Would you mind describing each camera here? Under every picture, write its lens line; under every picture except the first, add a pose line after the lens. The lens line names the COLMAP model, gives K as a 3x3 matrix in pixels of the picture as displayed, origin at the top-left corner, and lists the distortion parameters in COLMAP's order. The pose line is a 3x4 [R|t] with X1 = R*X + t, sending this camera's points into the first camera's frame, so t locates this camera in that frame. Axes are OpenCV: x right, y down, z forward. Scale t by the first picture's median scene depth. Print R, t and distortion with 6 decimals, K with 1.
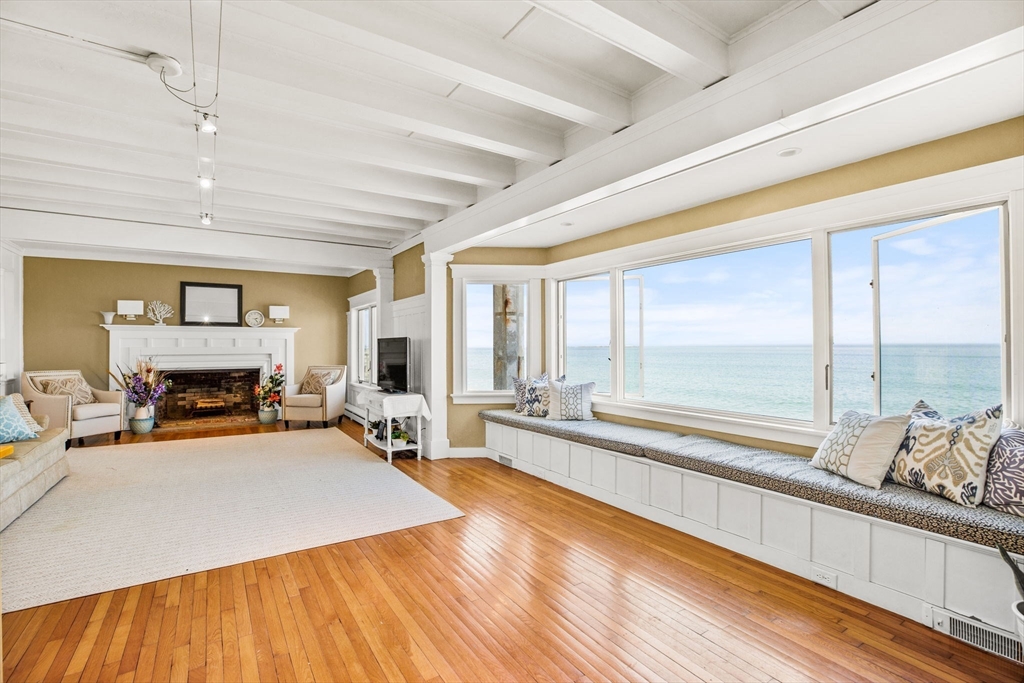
lens RADIAL K [[477.3, 0, 504.7], [0, 477.3, 345.2], [0, 0, 1]] dist [-0.020293, 0.004812]
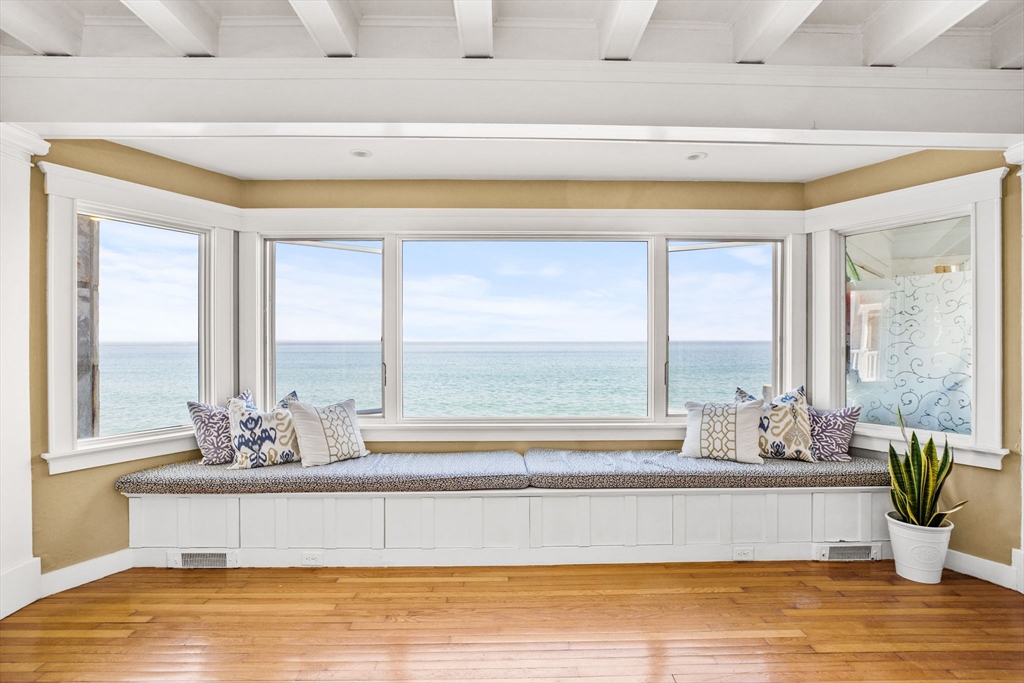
lens RADIAL K [[523.7, 0, 512.4], [0, 523.7, 346.2], [0, 0, 1]] dist [-0.026485, 0.002510]
pose [[0.521153, -0.007104, 0.853434, -0.291828], [0.000017, 0.999965, 0.008313, -0.002133], [-0.853463, -0.004318, 0.521135, 0.377210]]
